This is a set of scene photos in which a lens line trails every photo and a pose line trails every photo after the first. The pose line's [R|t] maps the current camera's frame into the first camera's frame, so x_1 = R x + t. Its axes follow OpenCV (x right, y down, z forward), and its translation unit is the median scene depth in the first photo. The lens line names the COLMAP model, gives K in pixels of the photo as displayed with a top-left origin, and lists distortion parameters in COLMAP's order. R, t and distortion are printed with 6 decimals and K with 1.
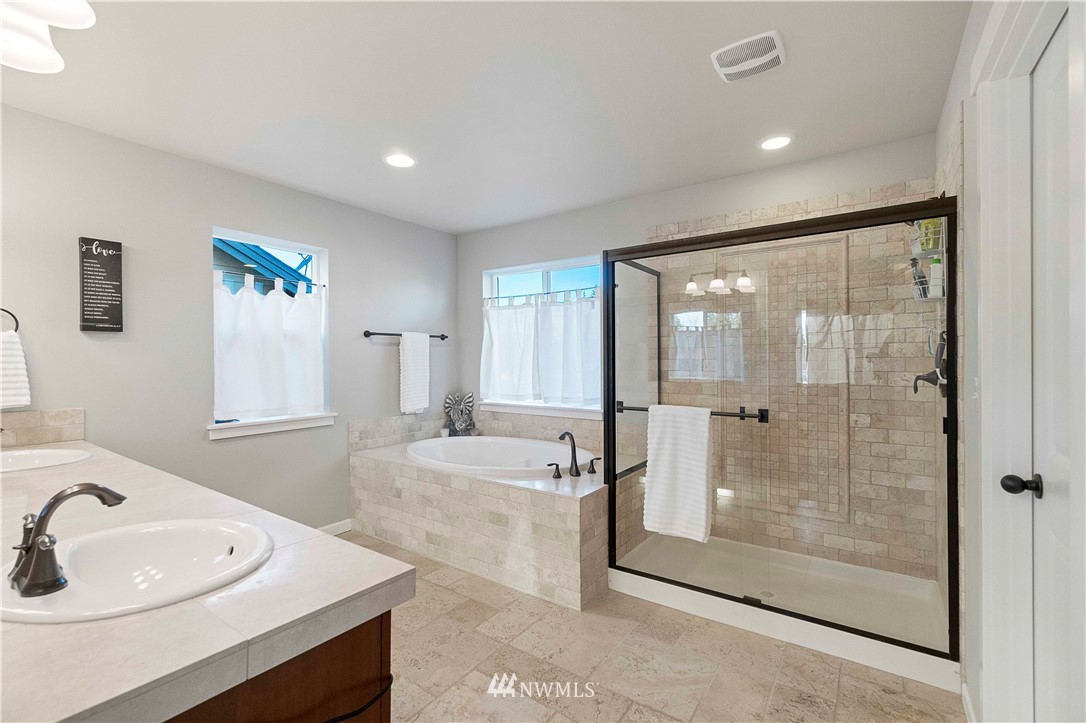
lens RADIAL K [[475.8, 0, 538.1], [0, 475.8, 361.2], [0, 0, 1]] dist [-0.000167, -0.000178]
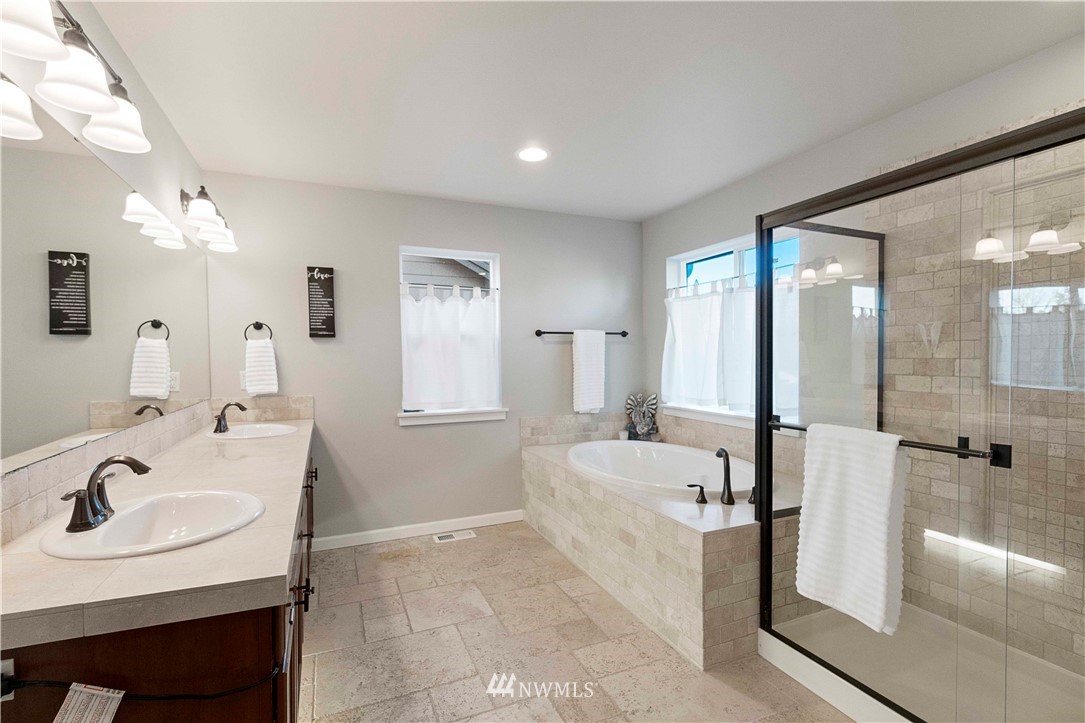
lens RADIAL K [[485.2, 0, 532.6], [0, 485.2, 373.0], [0, 0, 1]] dist [-0.000088, -0.000007]
pose [[0.849845, 0.017286, -0.526749, 0.226219], [-0.000153, 0.999470, 0.032553, -0.006691], [0.527033, -0.027584, 0.849397, 0.134853]]
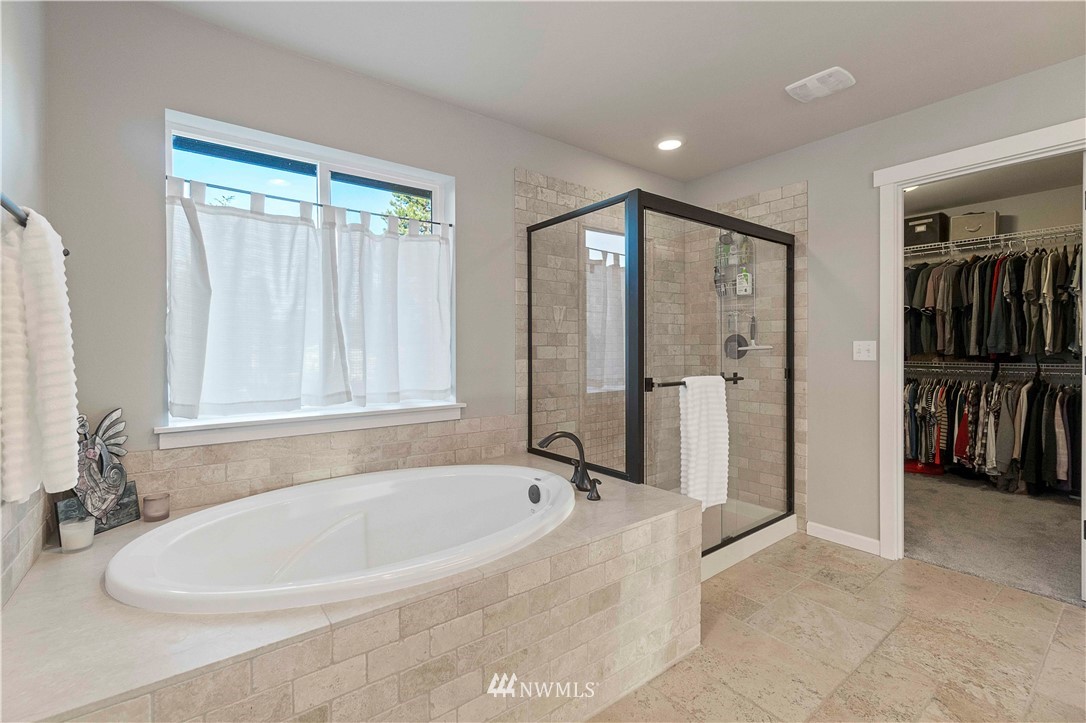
lens RADIAL K [[473.5, 0, 543.0], [0, 473.5, 353.7], [0, 0, 1]] dist [-0.002003, -0.000273]
pose [[0.297587, -0.009017, 0.954652, -0.611606], [0.007472, 0.999947, 0.007116, 0.031898], [-0.954666, 0.005015, 0.297638, 0.851246]]
